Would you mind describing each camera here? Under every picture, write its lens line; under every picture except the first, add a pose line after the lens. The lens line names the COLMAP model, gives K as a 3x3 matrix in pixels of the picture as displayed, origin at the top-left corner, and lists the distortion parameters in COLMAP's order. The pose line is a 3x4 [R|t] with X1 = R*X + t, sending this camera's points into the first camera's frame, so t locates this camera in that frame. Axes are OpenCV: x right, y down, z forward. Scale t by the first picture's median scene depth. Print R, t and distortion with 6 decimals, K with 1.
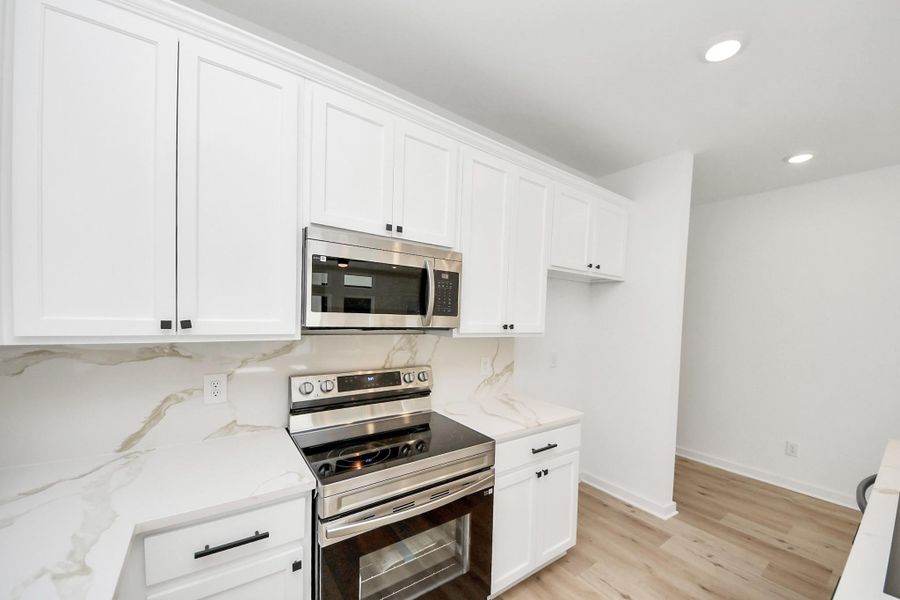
lens RADIAL K [[341.4, 0, 457.7], [0, 341.4, 322.8], [0, 0, 1]] dist [0.035546, -0.025806]
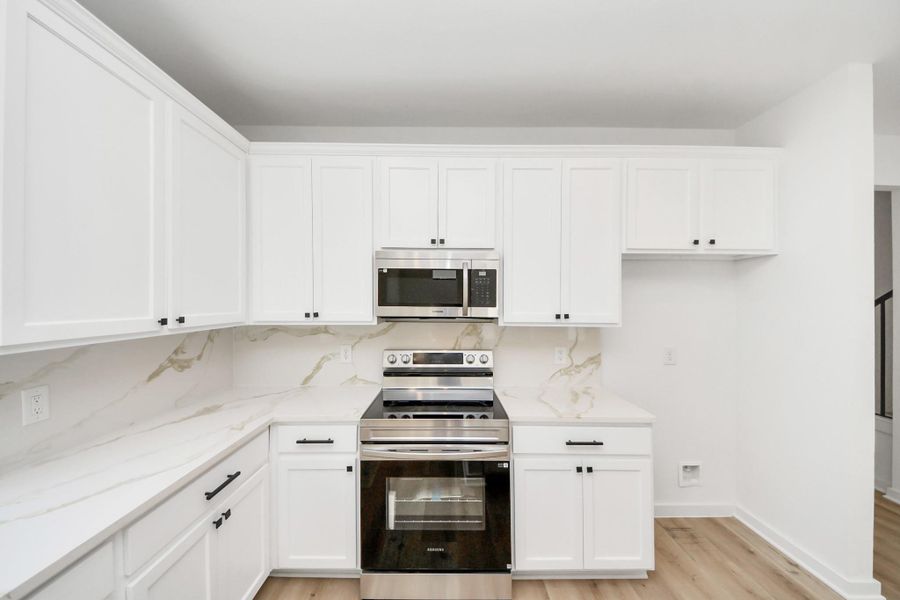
lens RADIAL K [[324.5, 0, 442.6], [0, 324.5, 299.7], [0, 0, 1]] dist [0.034421, -0.022479]
pose [[0.804258, -0.033434, -0.593339, 0.476998], [0.007811, 0.998925, -0.045701, 0.003913], [0.594228, 0.032121, 0.803655, 0.013588]]
